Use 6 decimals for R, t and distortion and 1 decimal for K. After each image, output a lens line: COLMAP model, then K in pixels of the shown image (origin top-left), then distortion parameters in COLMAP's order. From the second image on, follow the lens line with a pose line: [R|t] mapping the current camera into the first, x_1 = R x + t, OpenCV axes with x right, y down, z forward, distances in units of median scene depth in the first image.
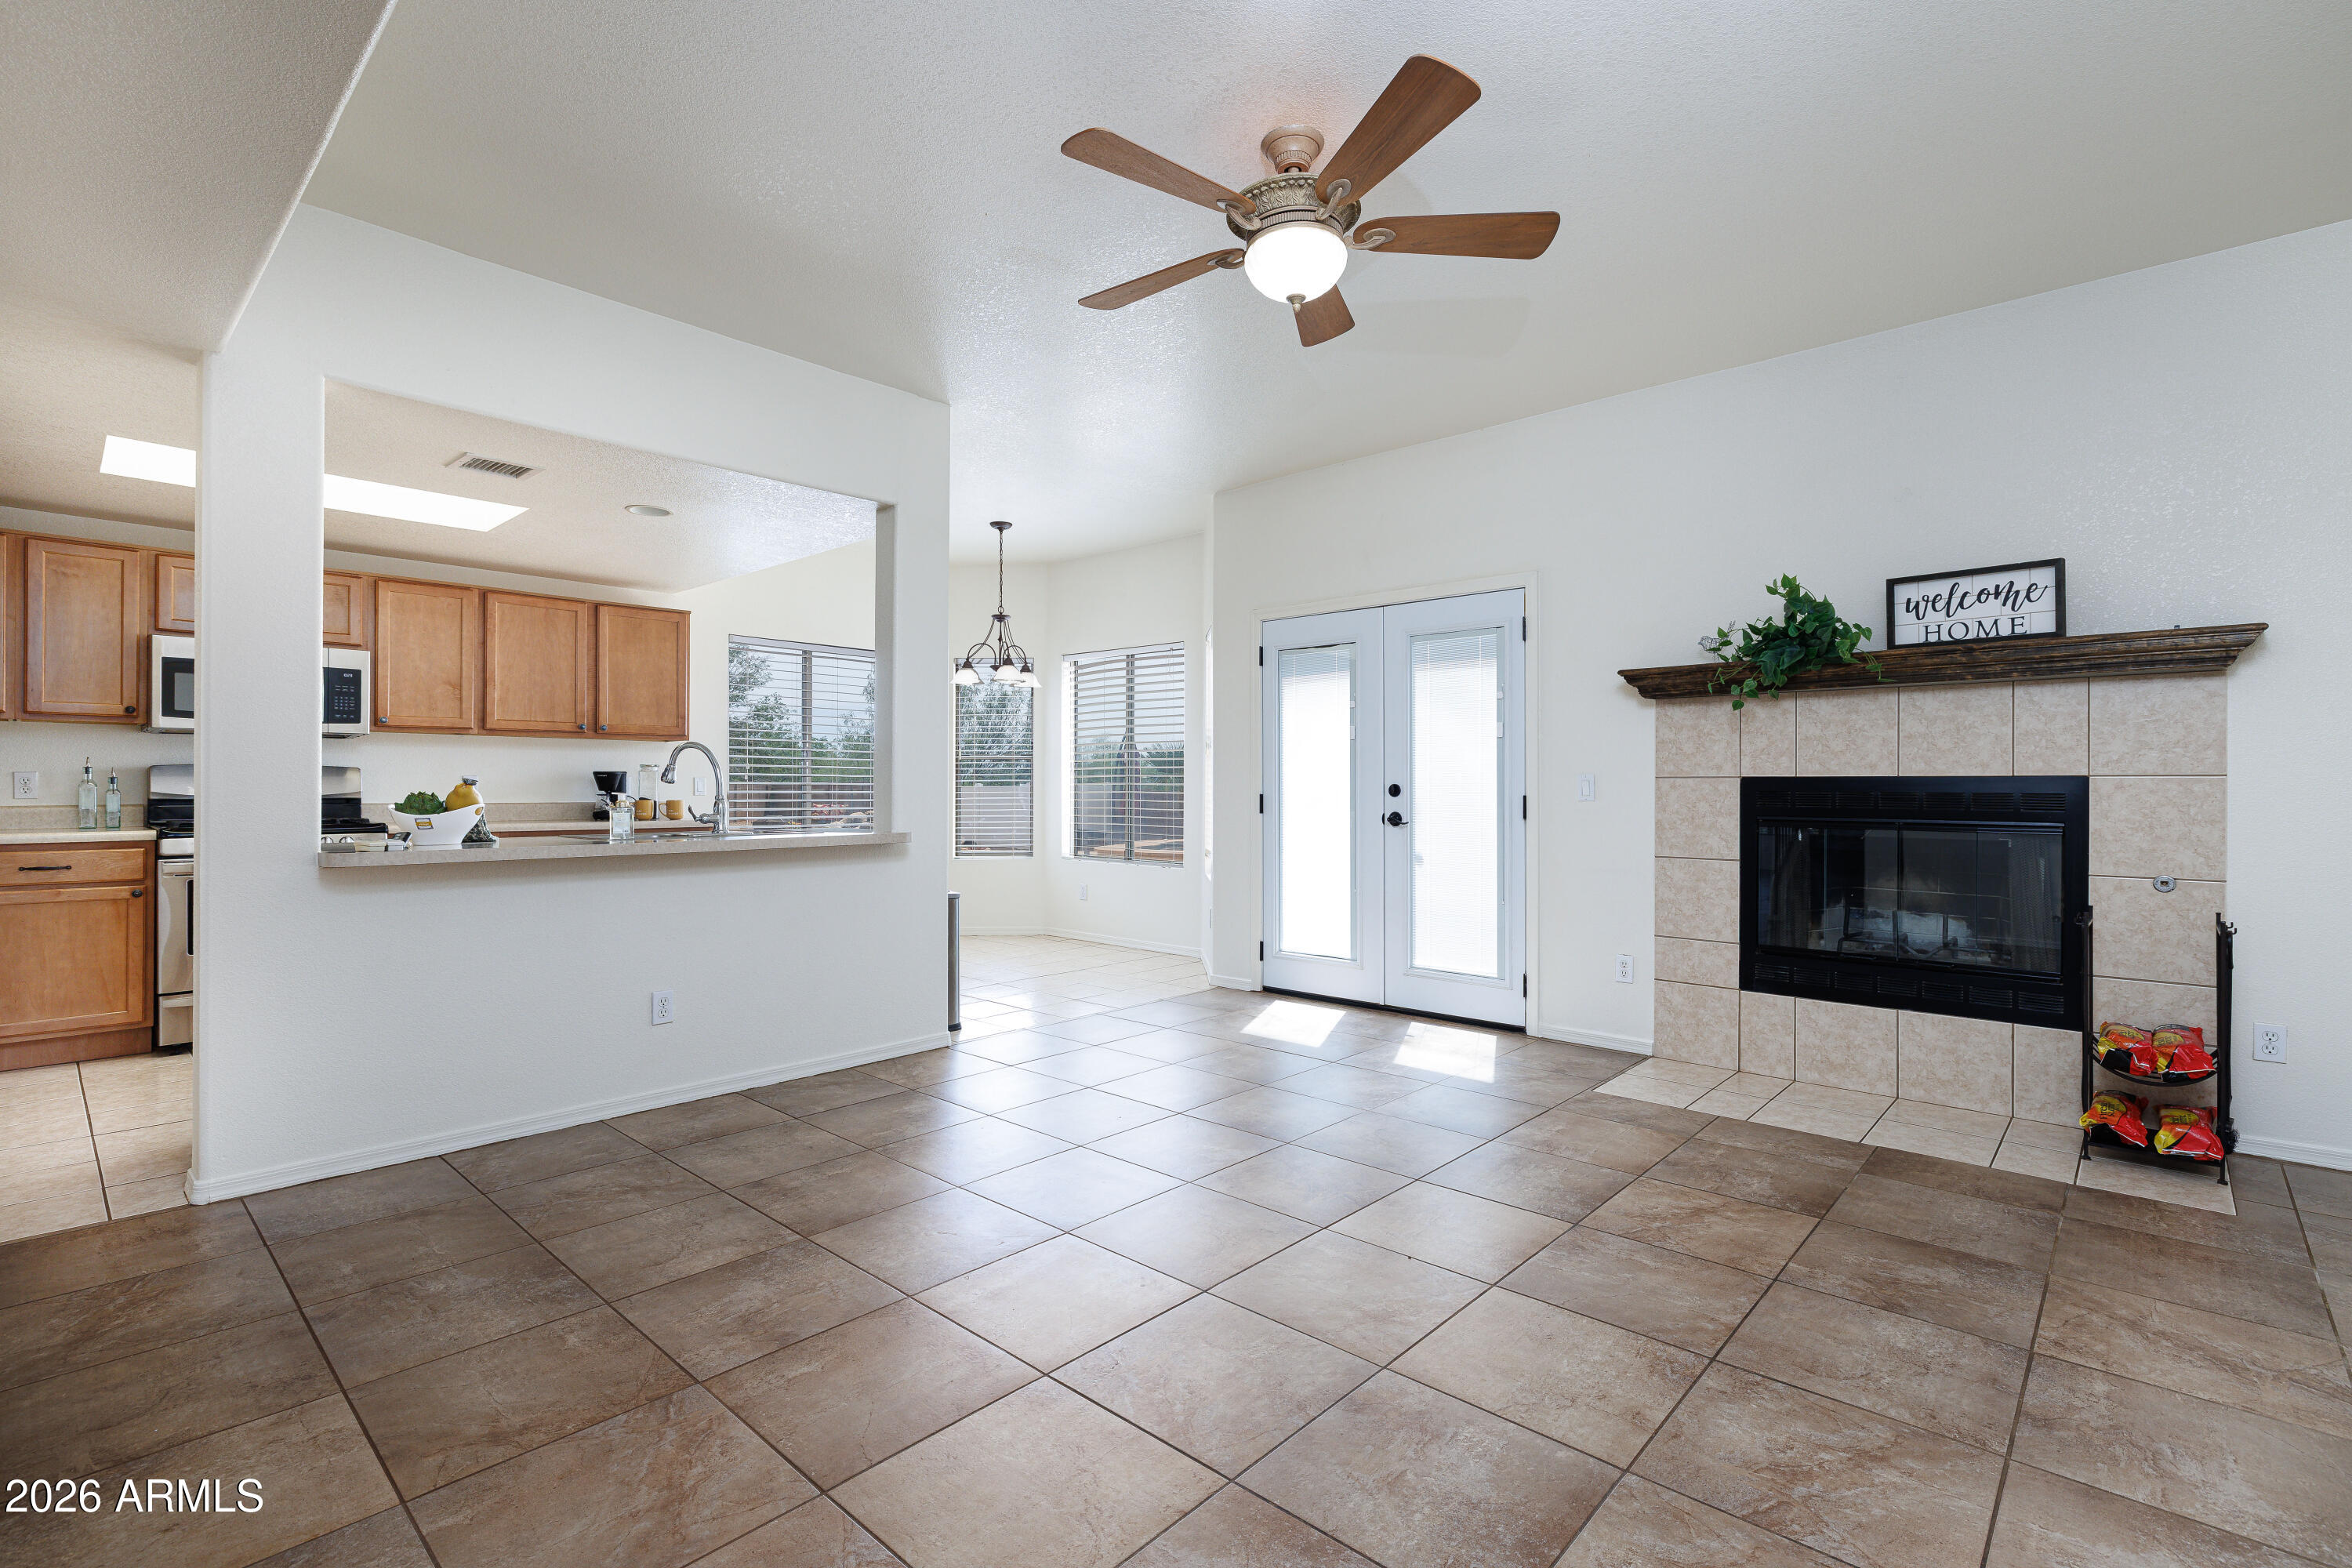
lens RADIAL K [[1079.4, 0, 1181.8], [0, 1079.4, 771.5], [0, 0, 1]] dist [-0.003035, 0.001764]
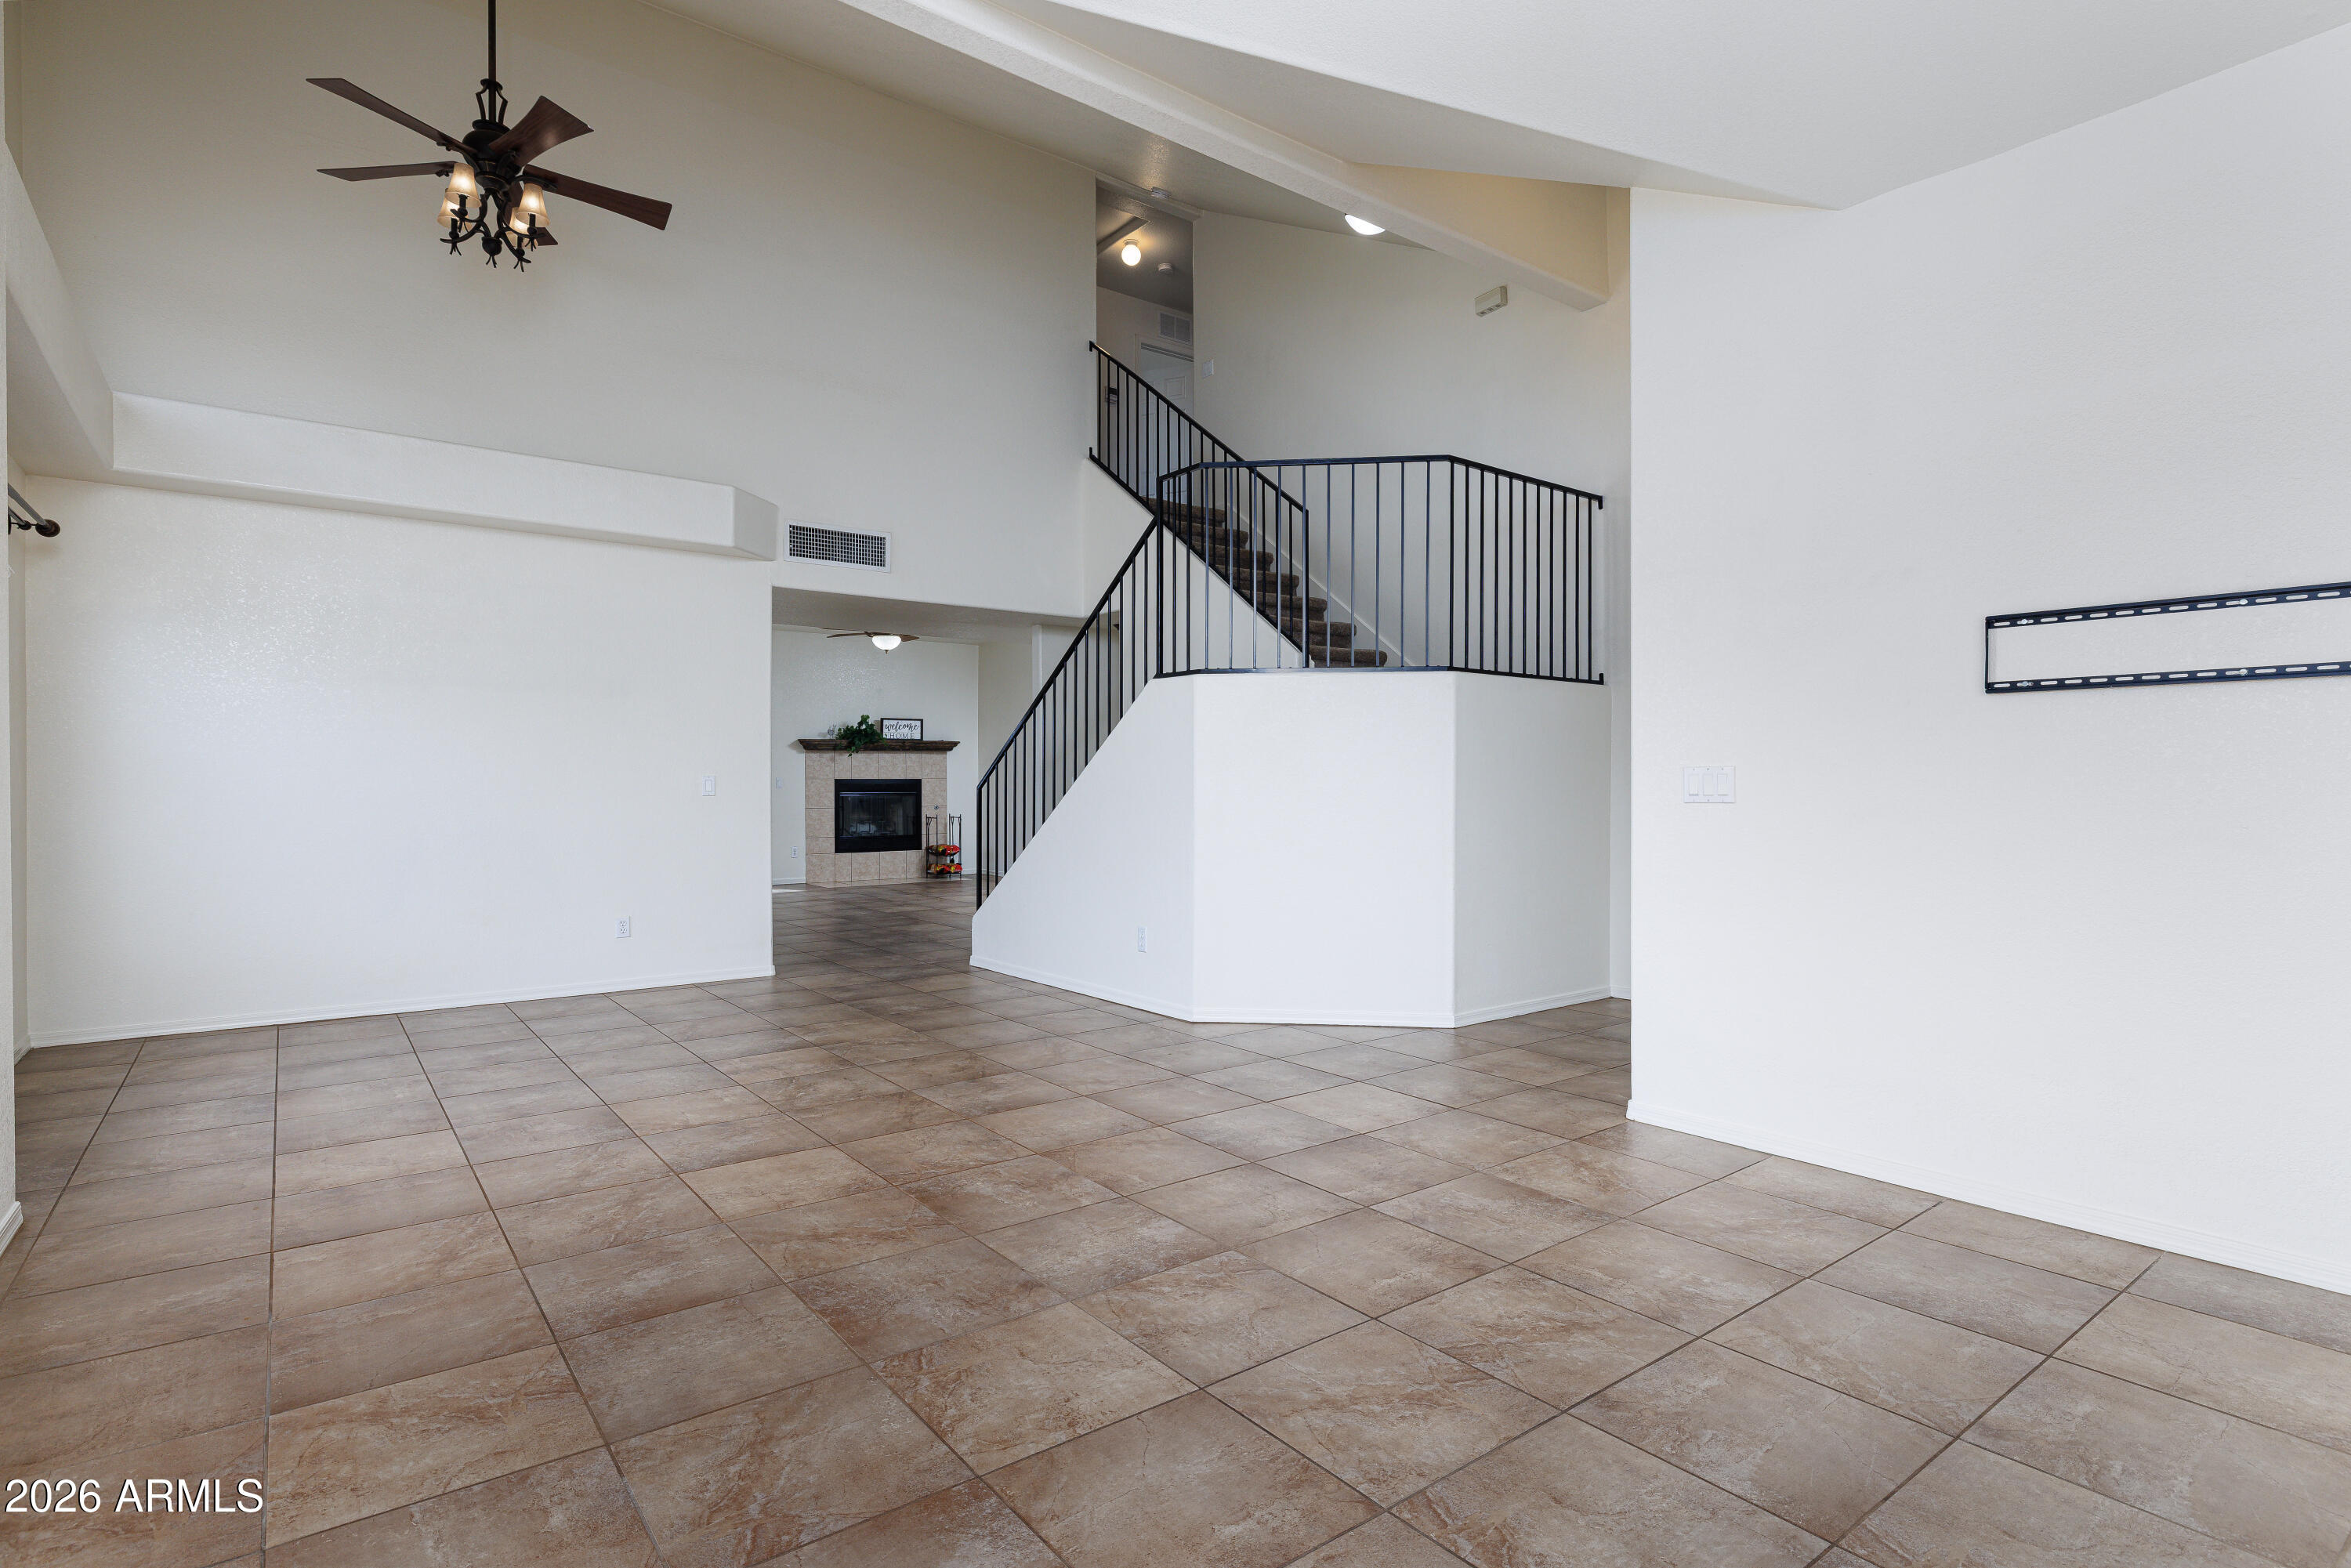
lens RADIAL K [[1170.2, 0, 1197.9], [0, 1170.2, 800.8], [0, 0, 1]] dist [-0.005942, 0.000543]
pose [[0.162709, -0.017588, 0.986517, -2.535467], [-0.011067, 0.999746, 0.019650, -0.009008], [-0.986612, -0.014115, 0.162473, -0.485258]]
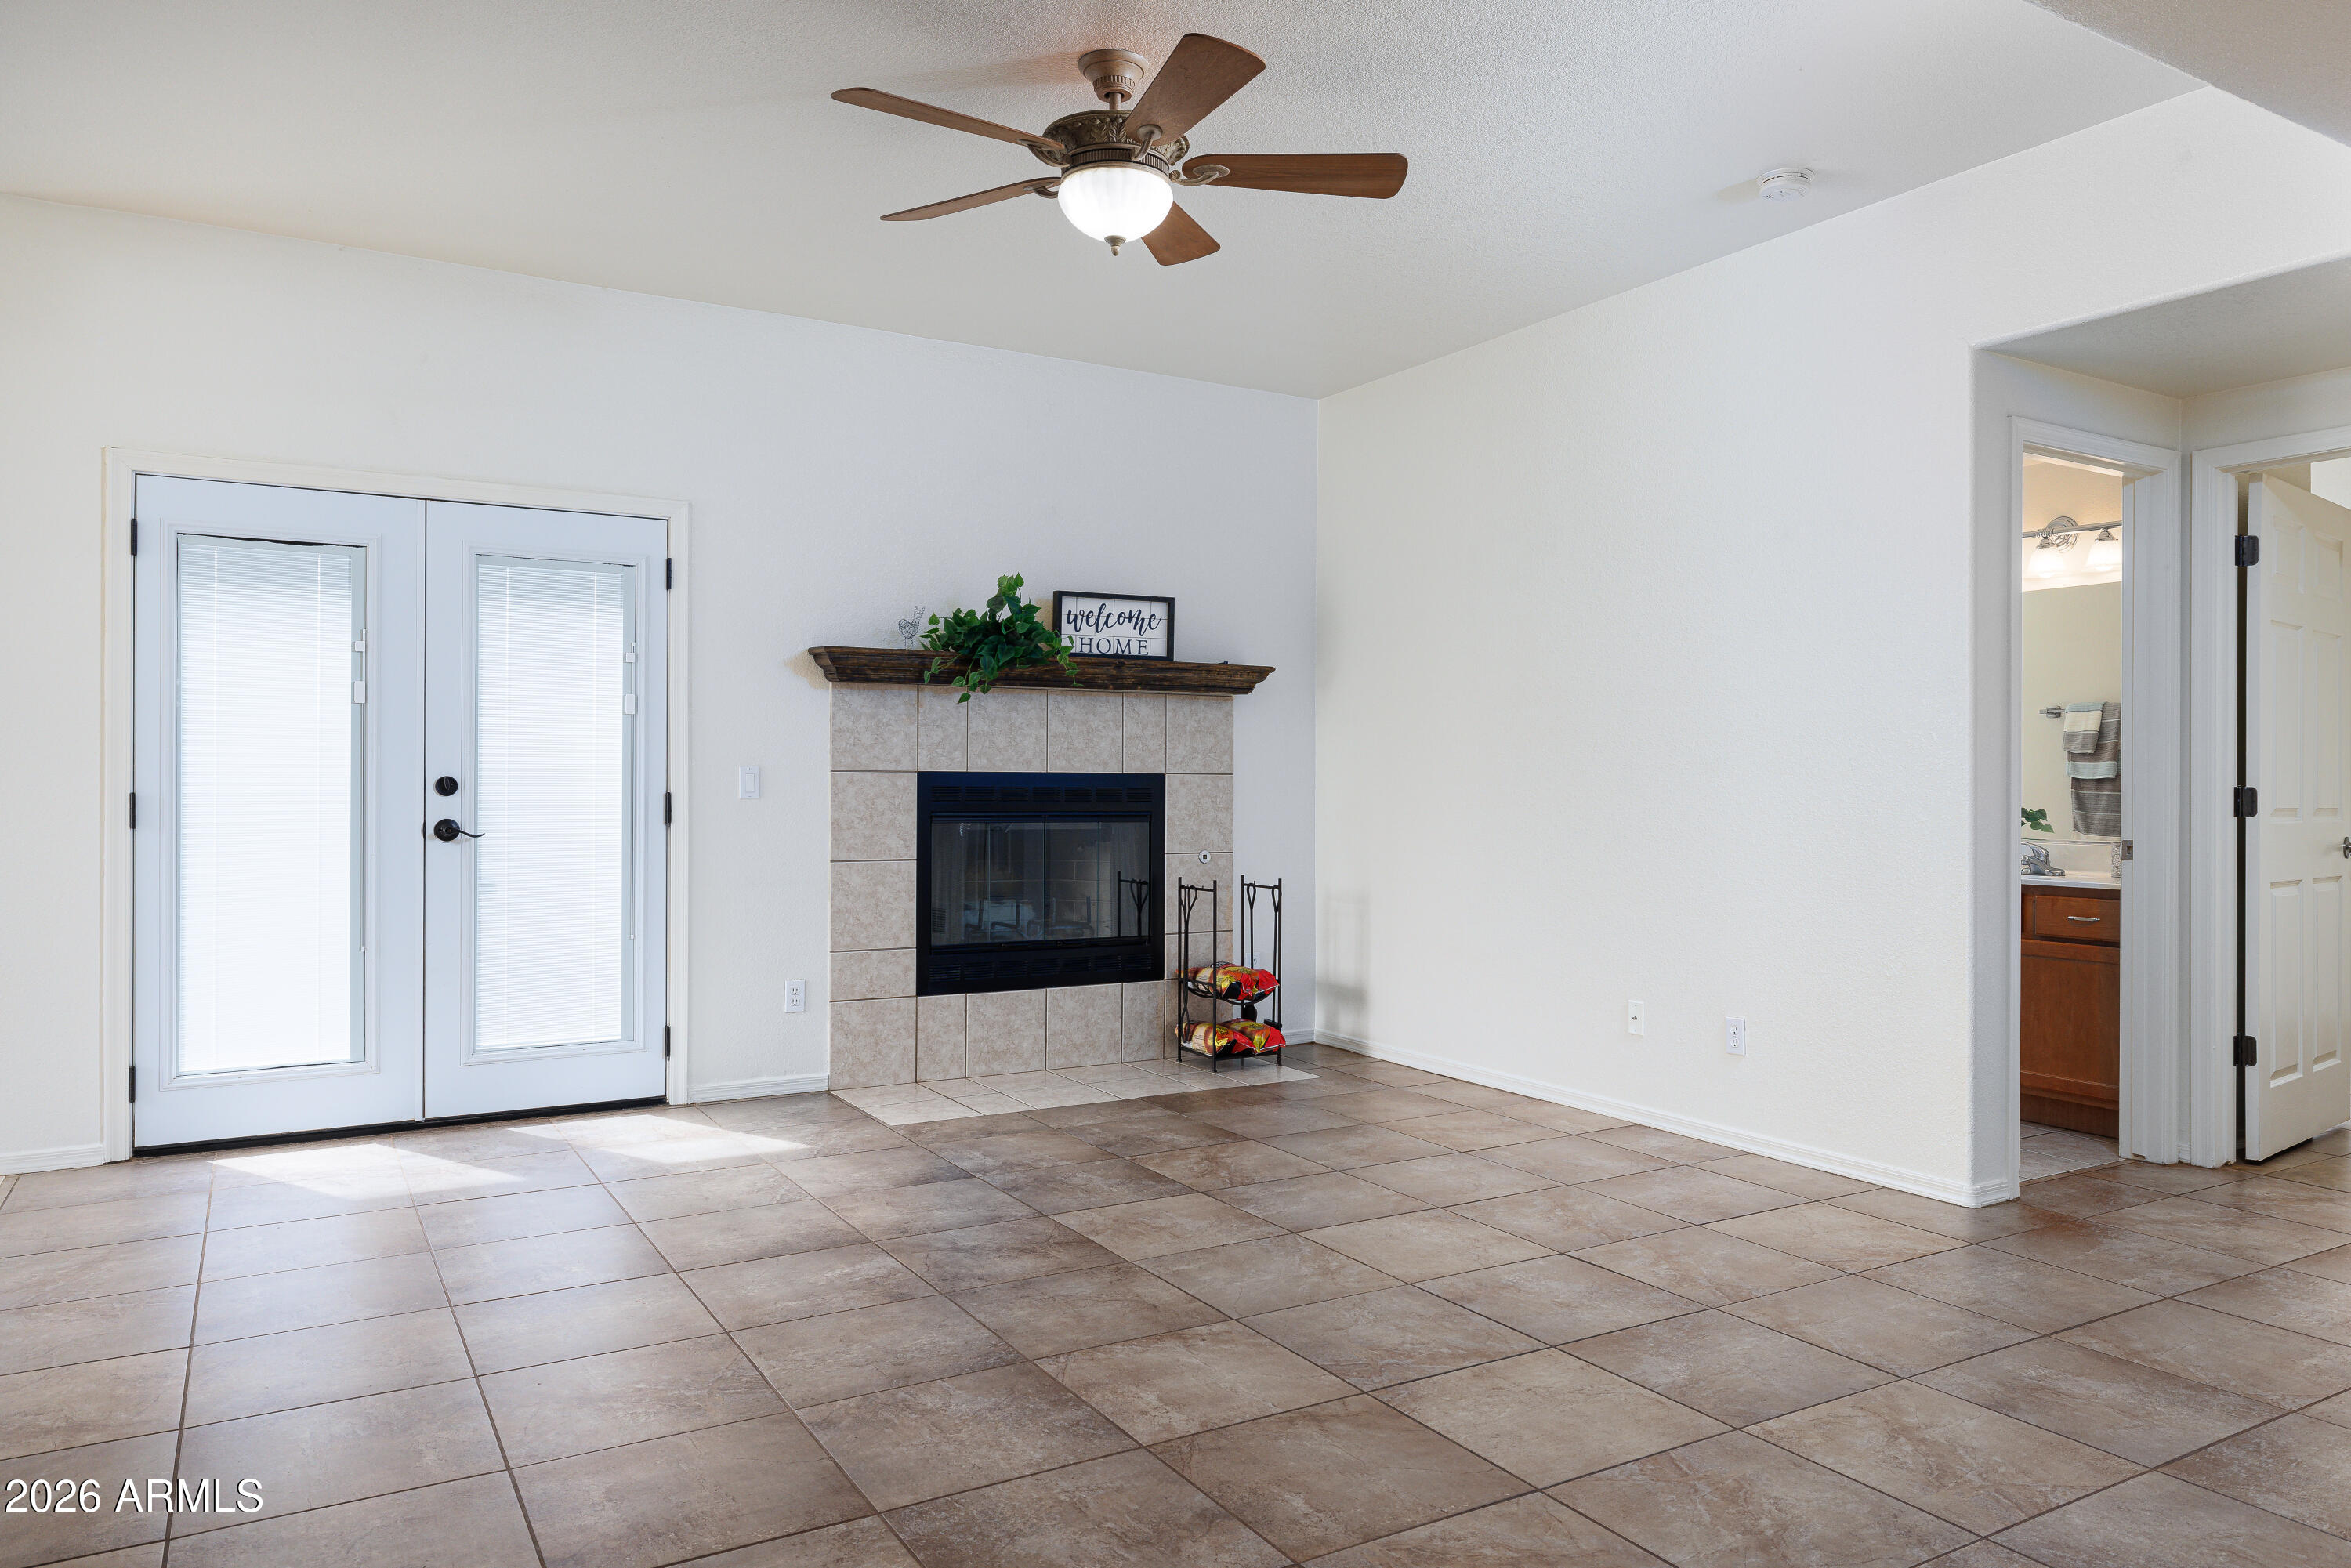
lens RADIAL K [[1568.4, 0, 1236.1], [0, 1568.4, 763.0], [0, 0, 1]] dist [-0.009557, 0.003596]
pose [[0.275518, 0.012079, 0.961220, -0.772019], [-0.016287, 0.999836, -0.007896, 0.004229], [-0.961158, -0.013480, 0.275670, 0.374197]]
